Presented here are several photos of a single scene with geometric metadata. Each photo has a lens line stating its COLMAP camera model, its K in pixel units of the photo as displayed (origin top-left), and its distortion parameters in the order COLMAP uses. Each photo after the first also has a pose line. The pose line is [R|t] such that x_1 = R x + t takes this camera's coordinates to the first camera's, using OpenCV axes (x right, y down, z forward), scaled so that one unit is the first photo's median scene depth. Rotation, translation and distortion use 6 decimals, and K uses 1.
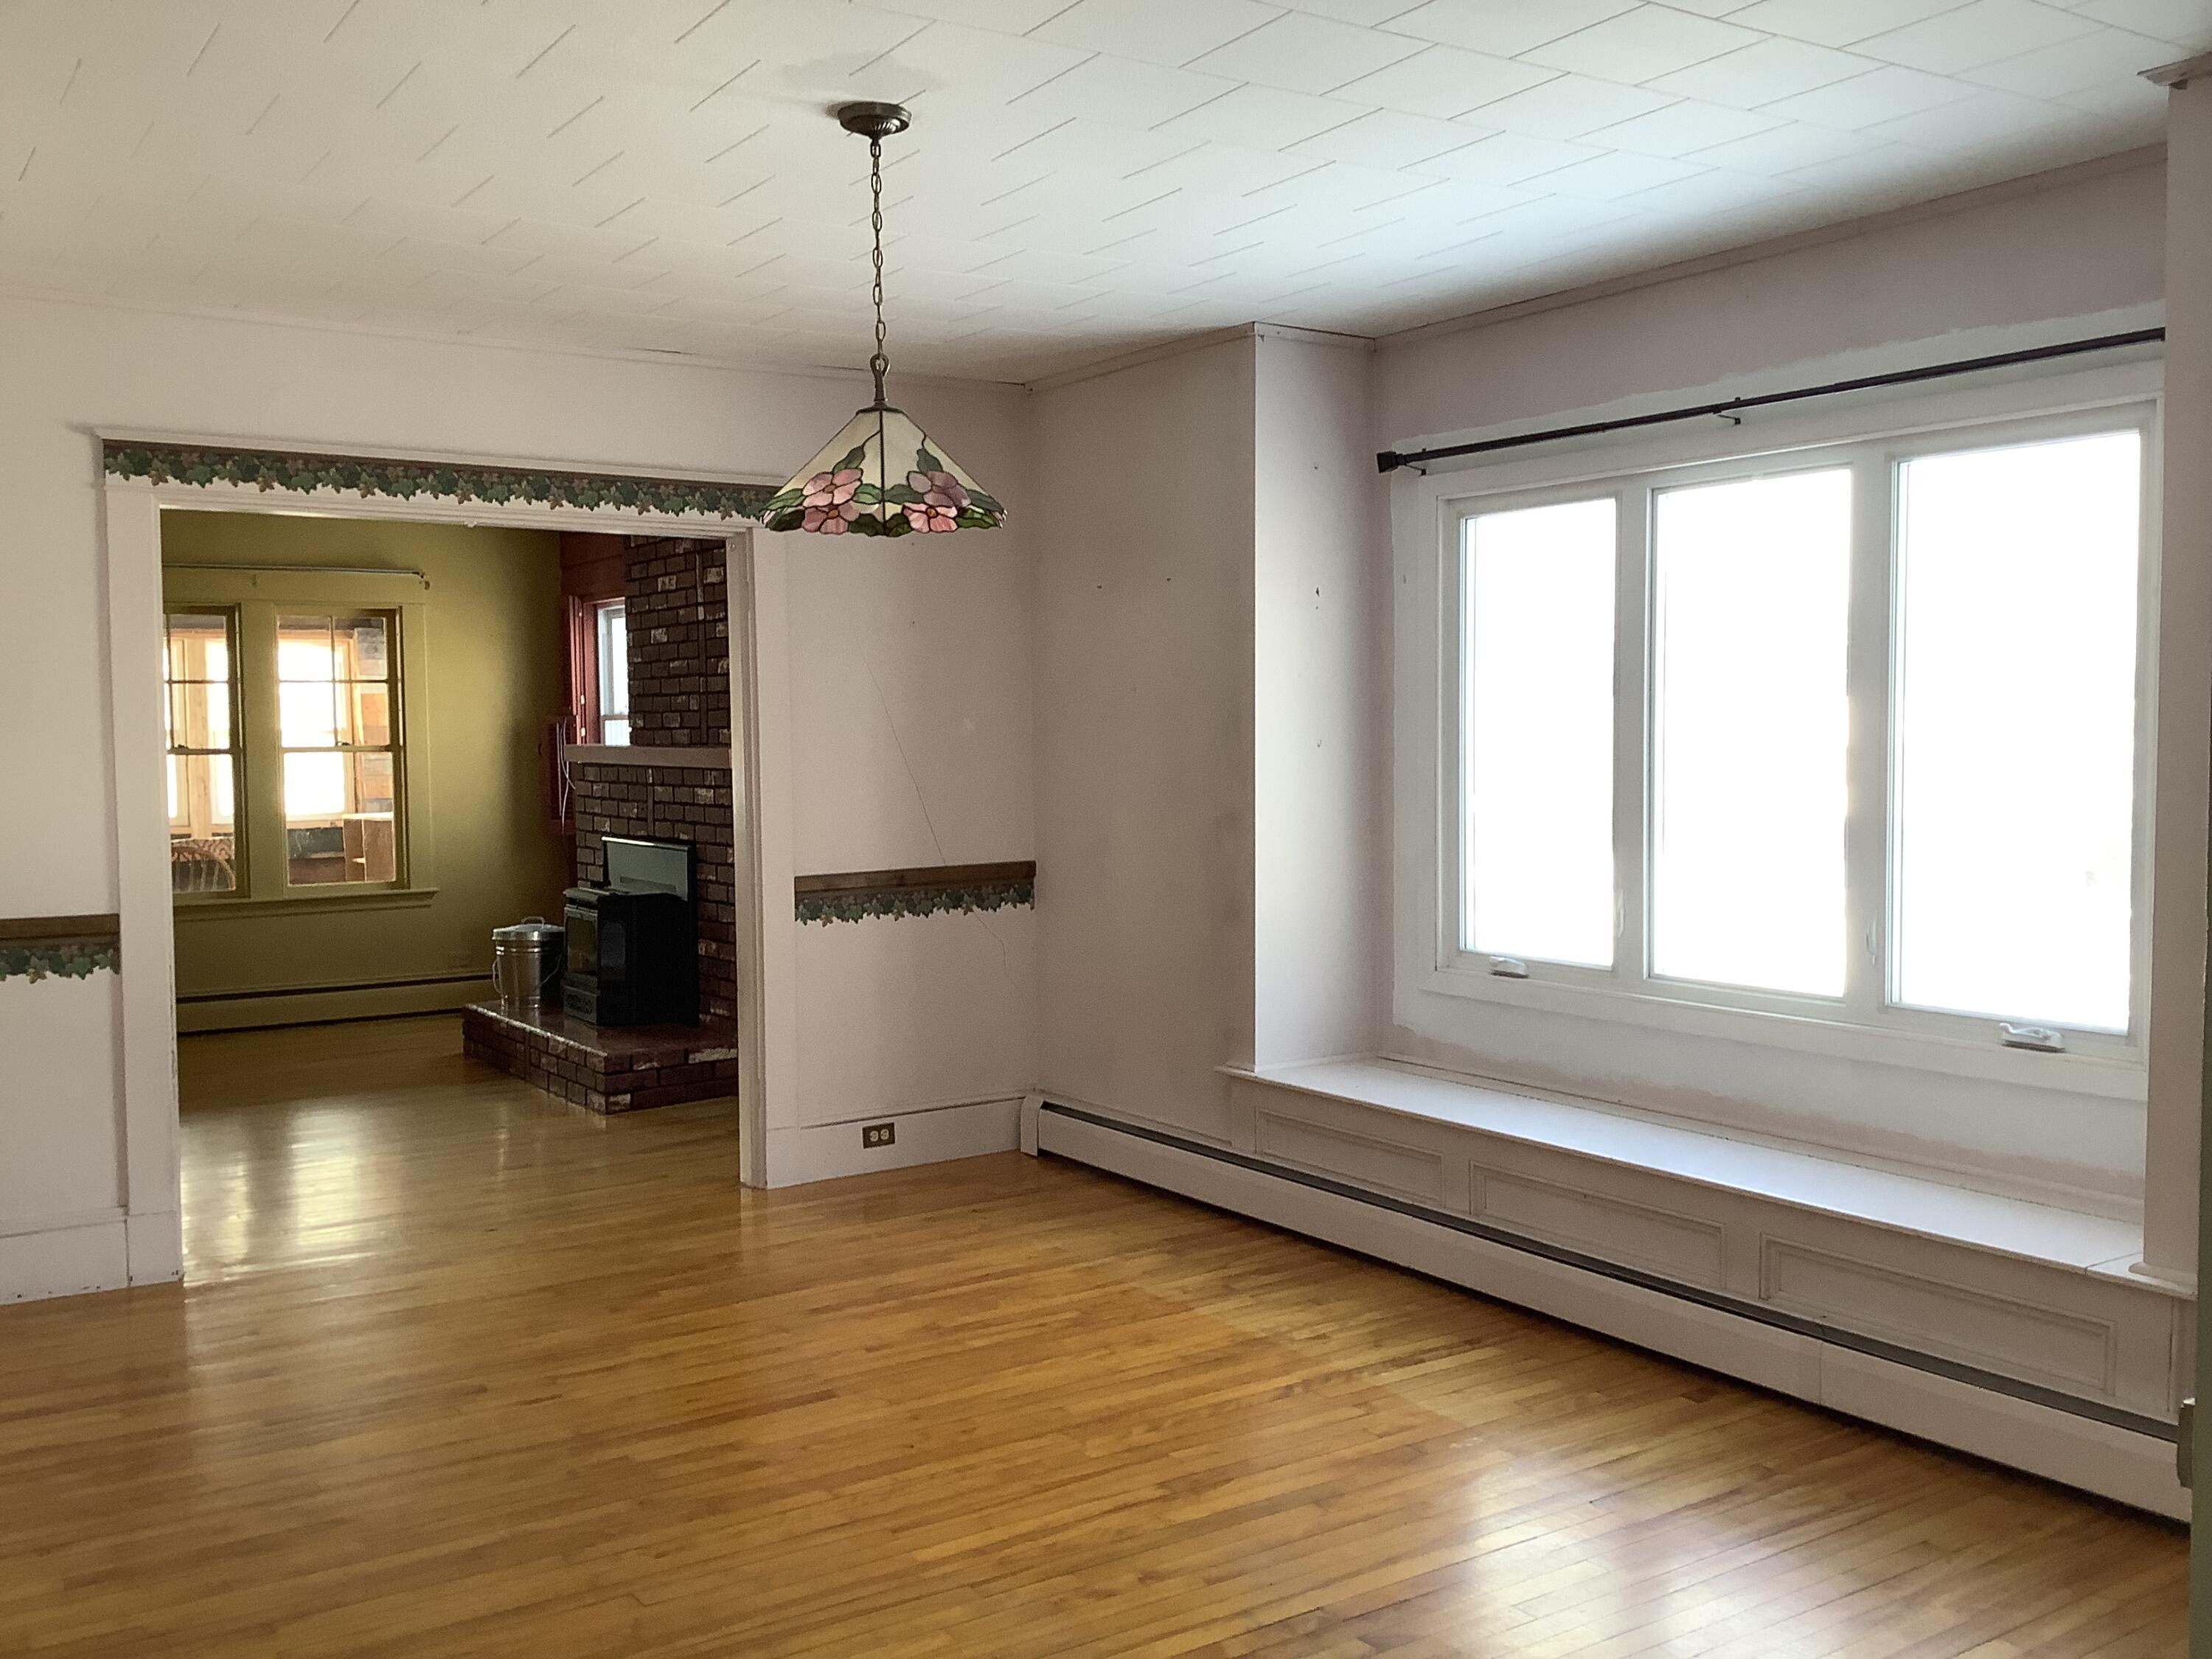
lens RADIAL K [[1995.8, 0, 1127.0], [0, 1995.8, 839.5], [0, 0, 1]] dist [0.097044, -0.180003]
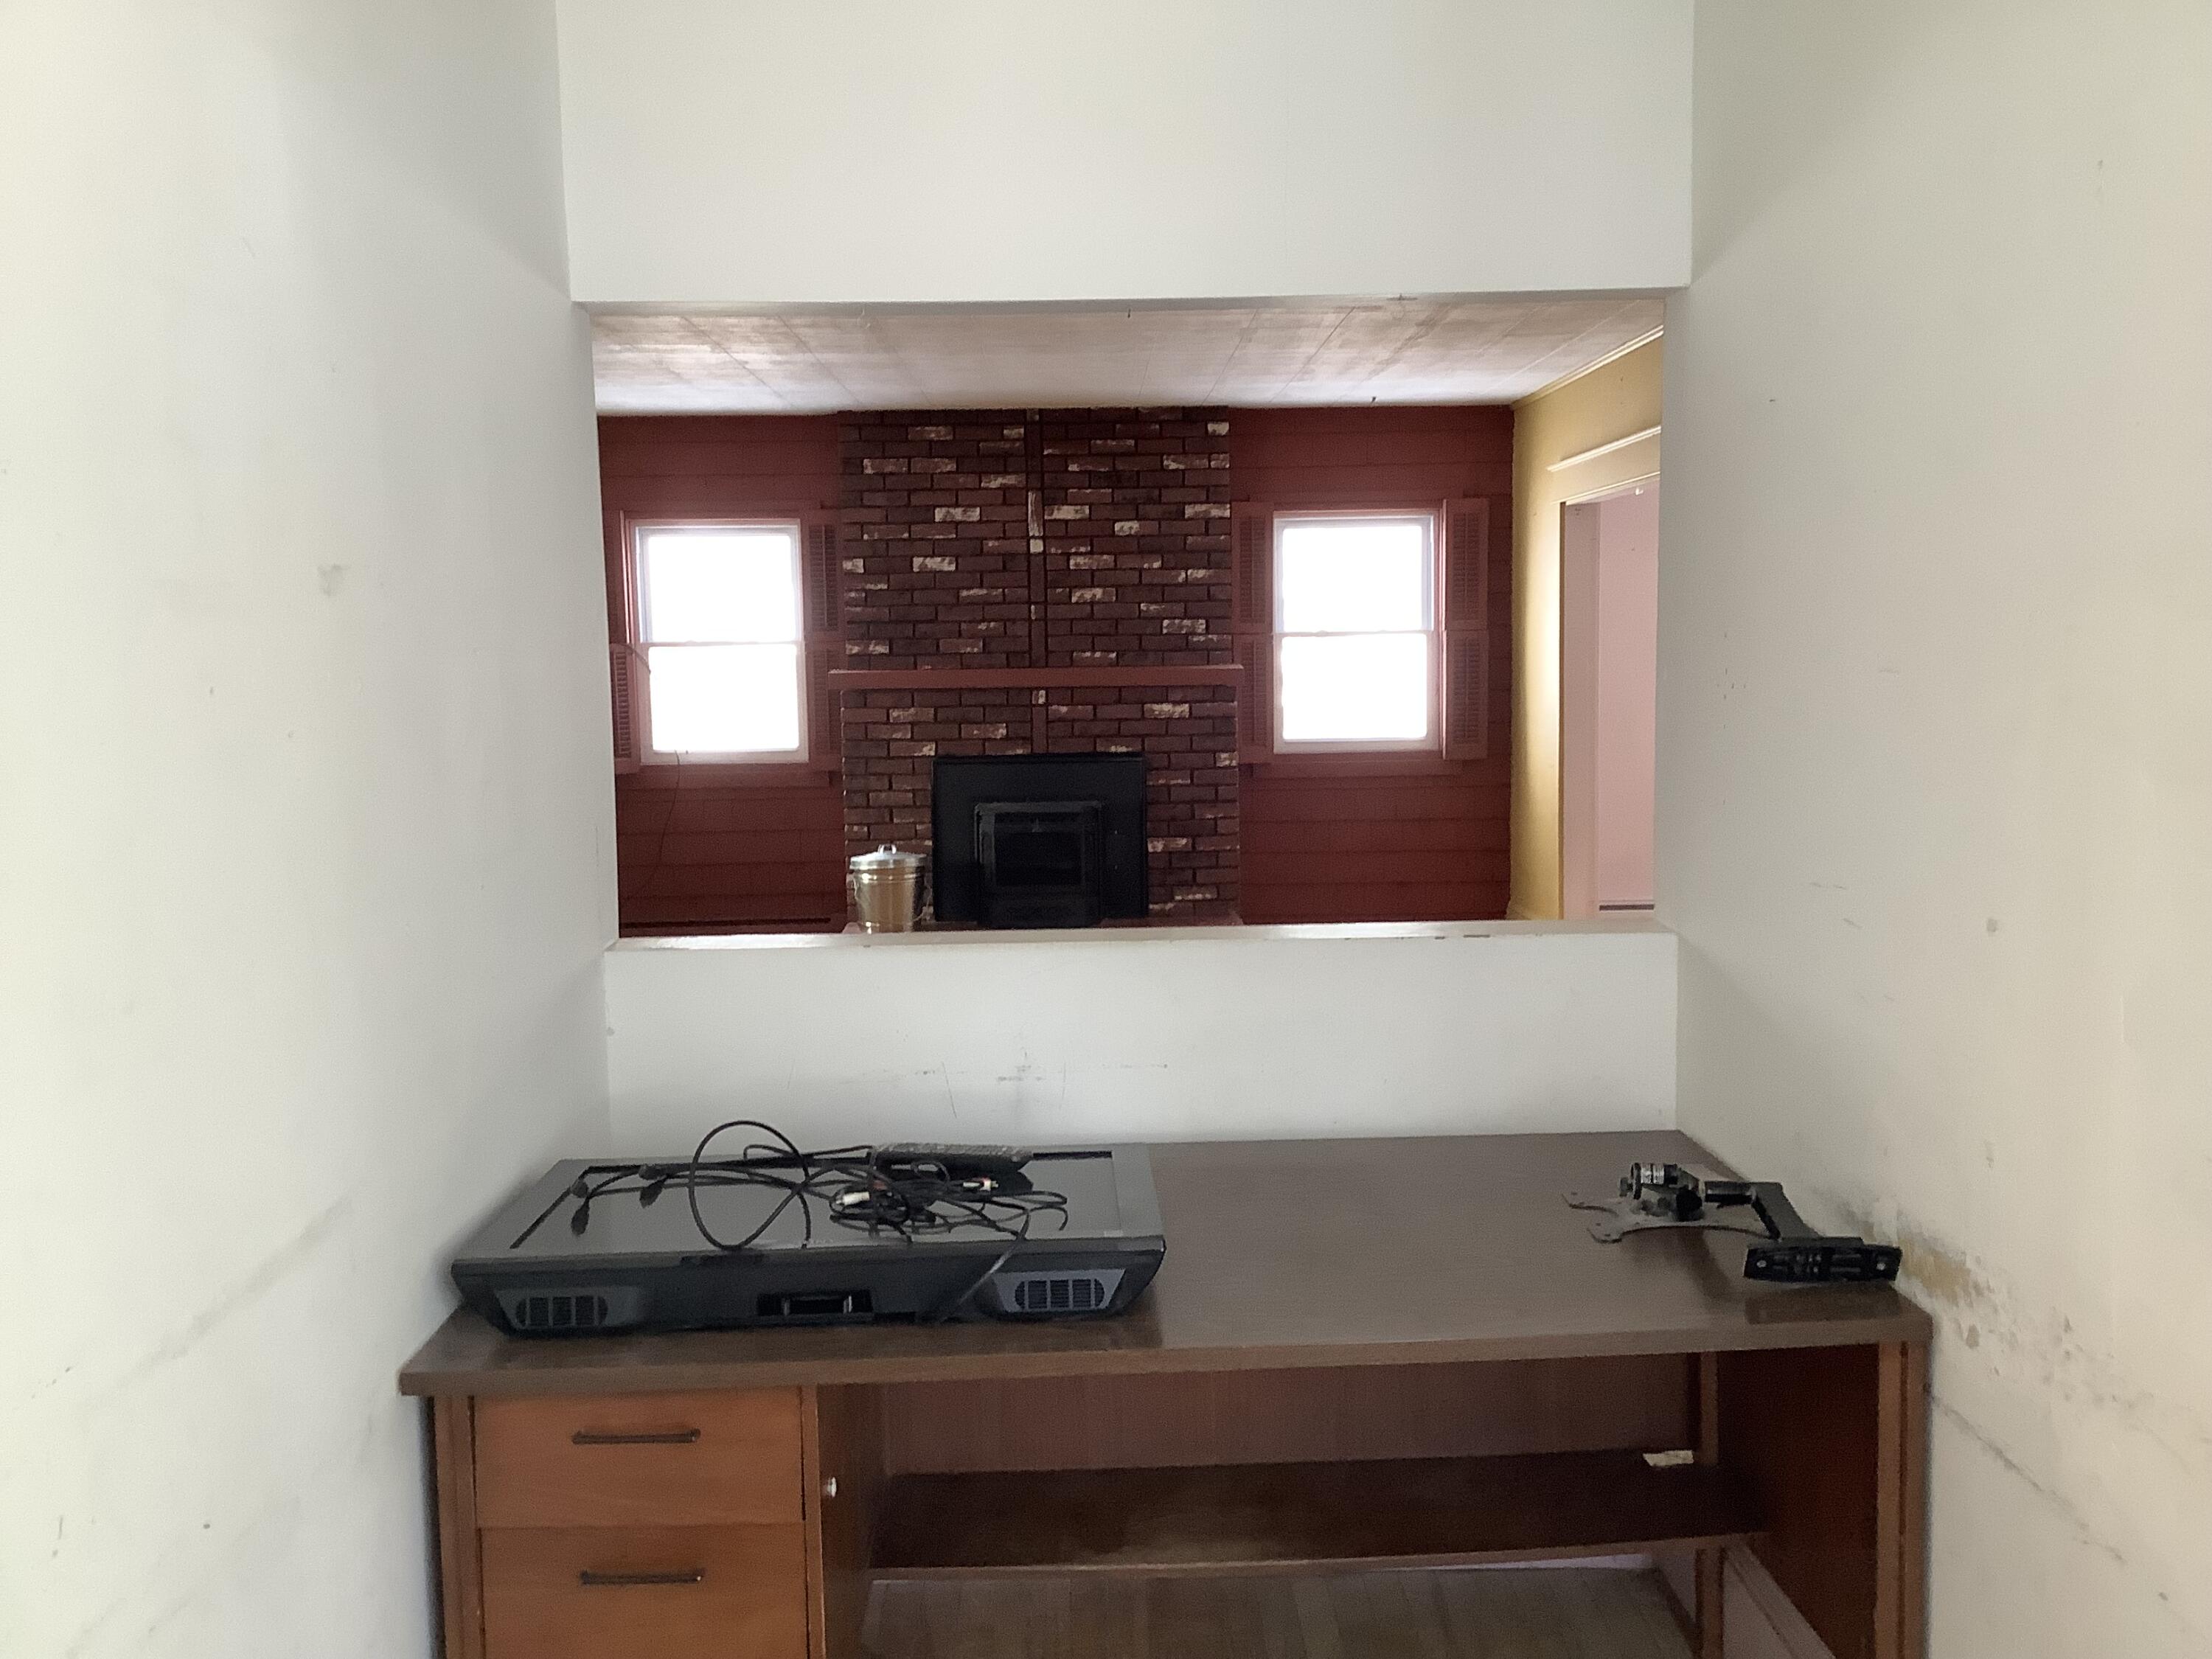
lens RADIAL K [[1995.8, 0, 1089.3], [0, 1995.8, 811.8], [0, 0, 1]] dist [0.097044, -0.180003]
pose [[0.545515, -0.067235, 0.835400, -1.059855], [0.060217, 0.997345, 0.040948, -0.012083], [-0.835935, 0.027967, 0.548115, 0.374405]]
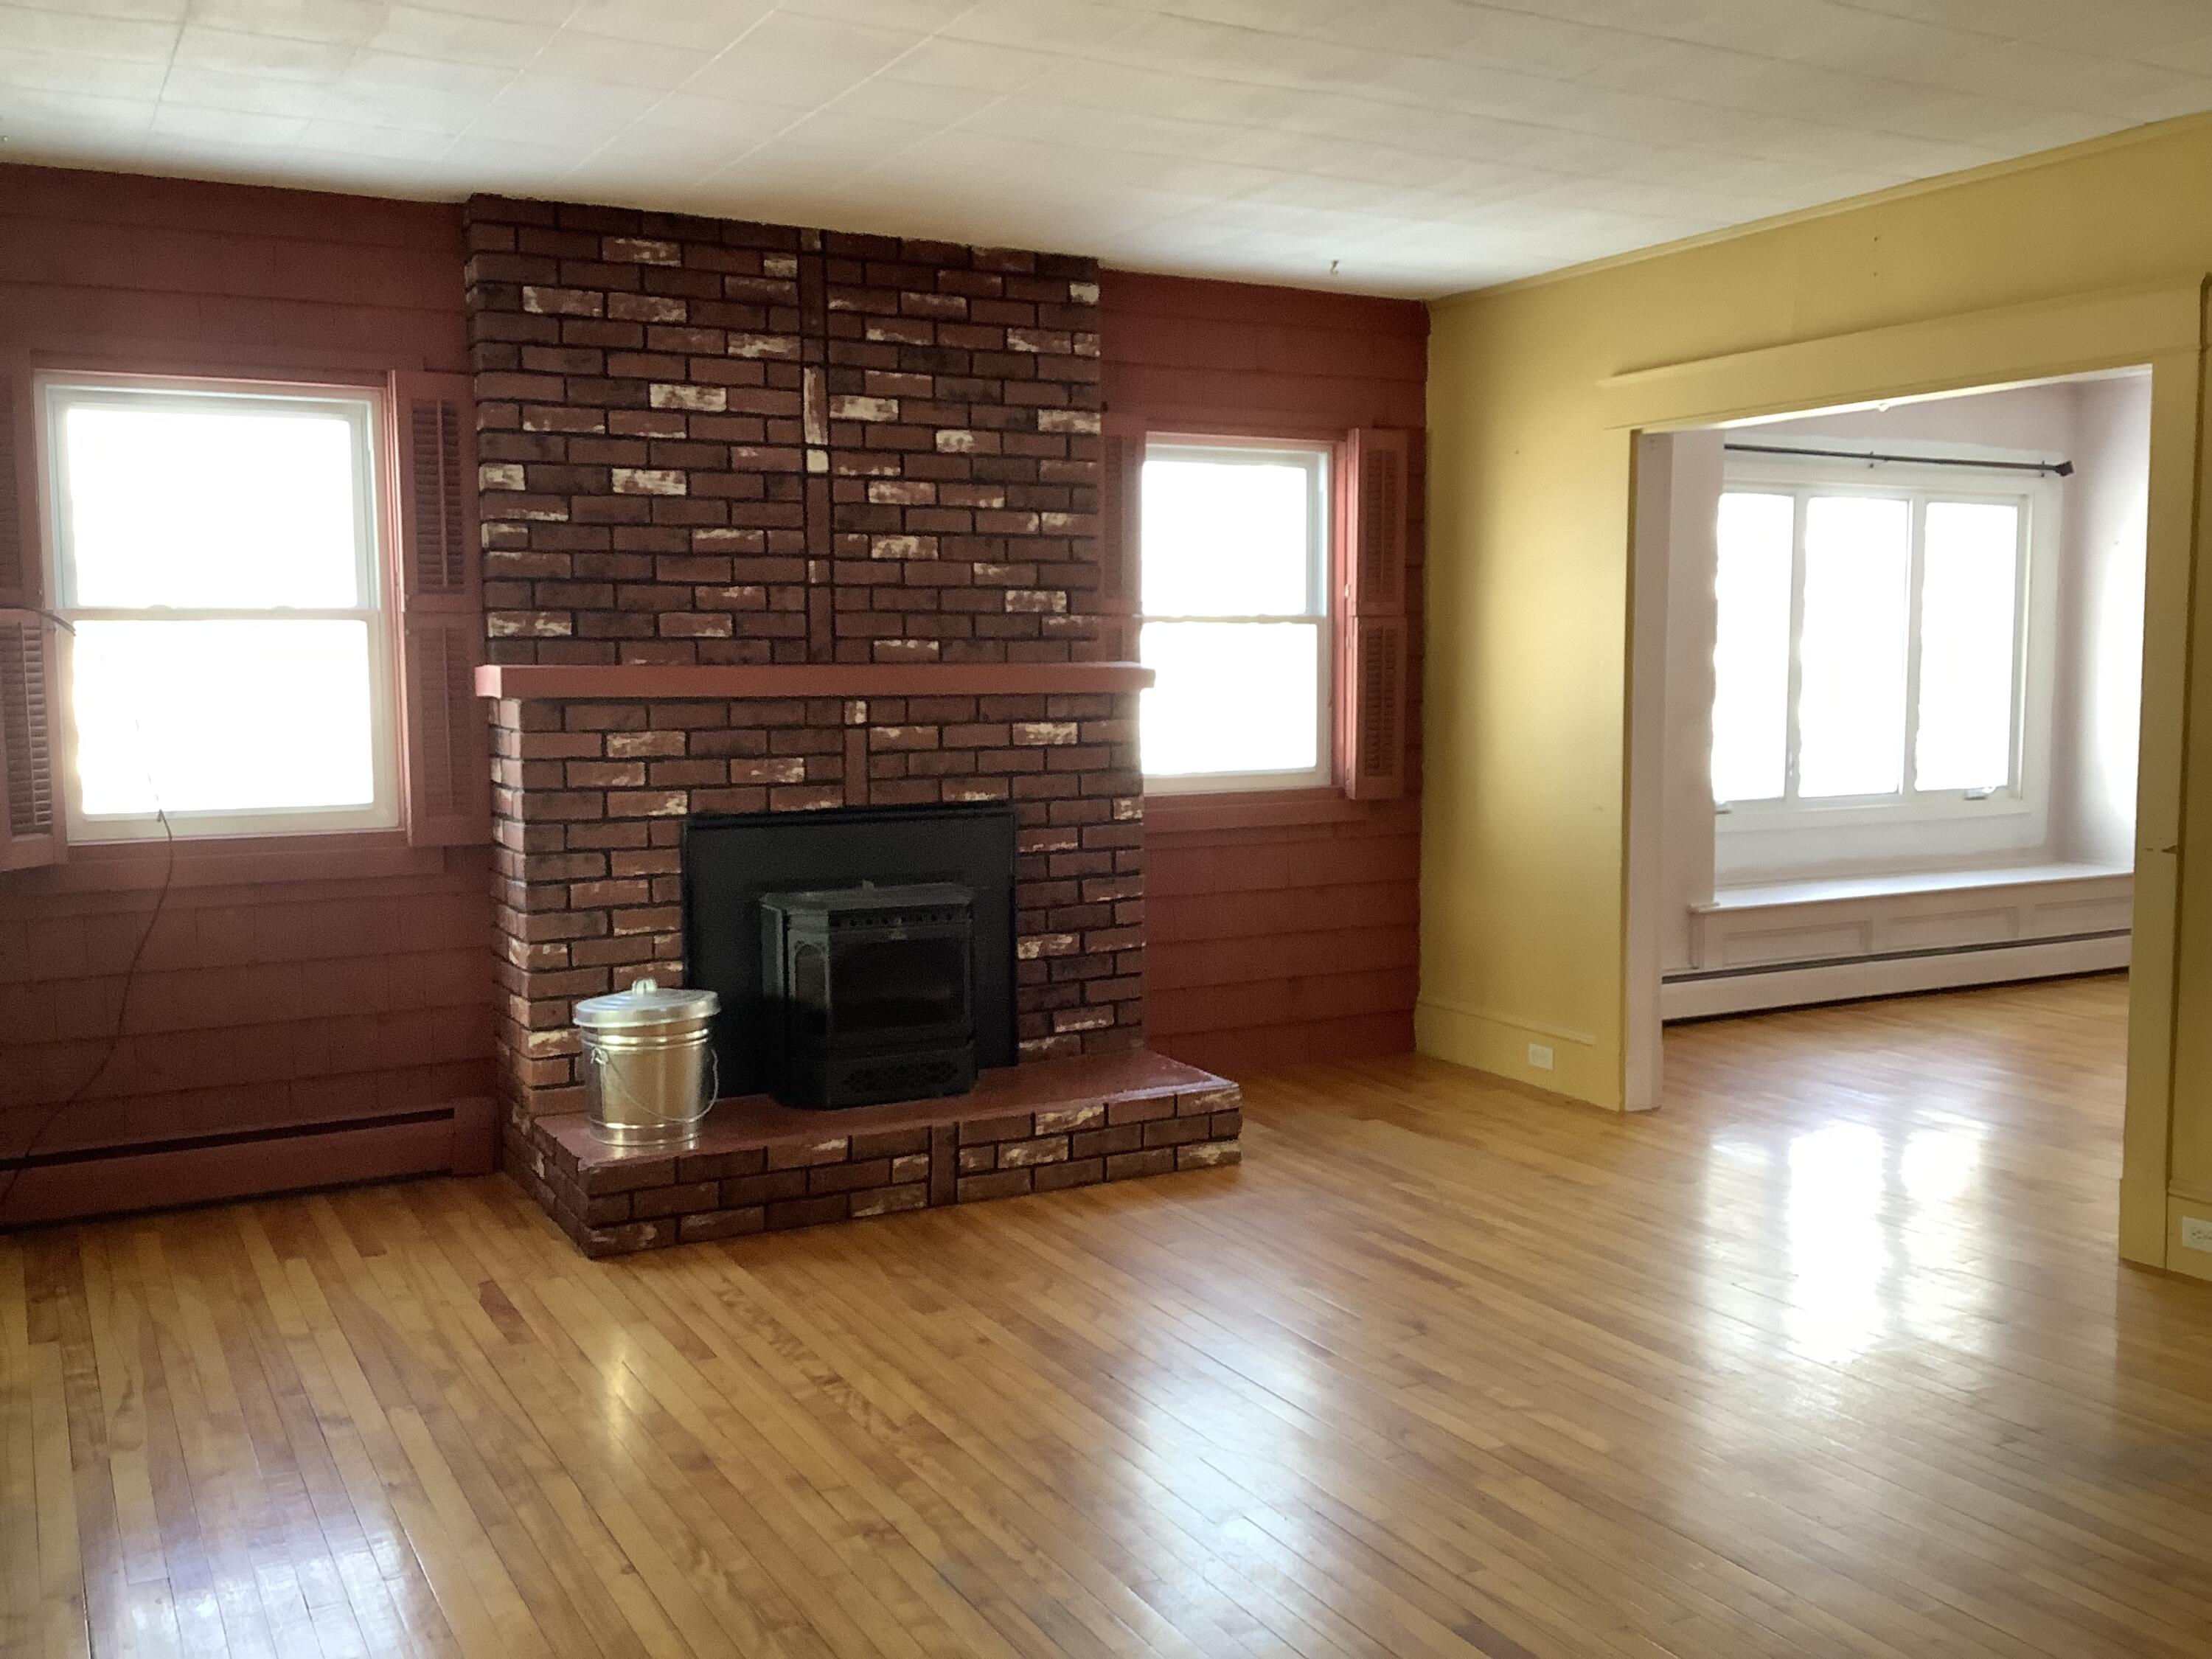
lens RADIAL K [[1995.8, 0, 1104.5], [0, 1995.8, 843.0], [0, 0, 1]] dist [0.097044, -0.180003]
pose [[0.096273, -0.082045, 0.991968, -0.821775], [0.064447, 0.995020, 0.076042, -0.032000], [-0.993266, 0.056608, 0.101081, 0.814189]]
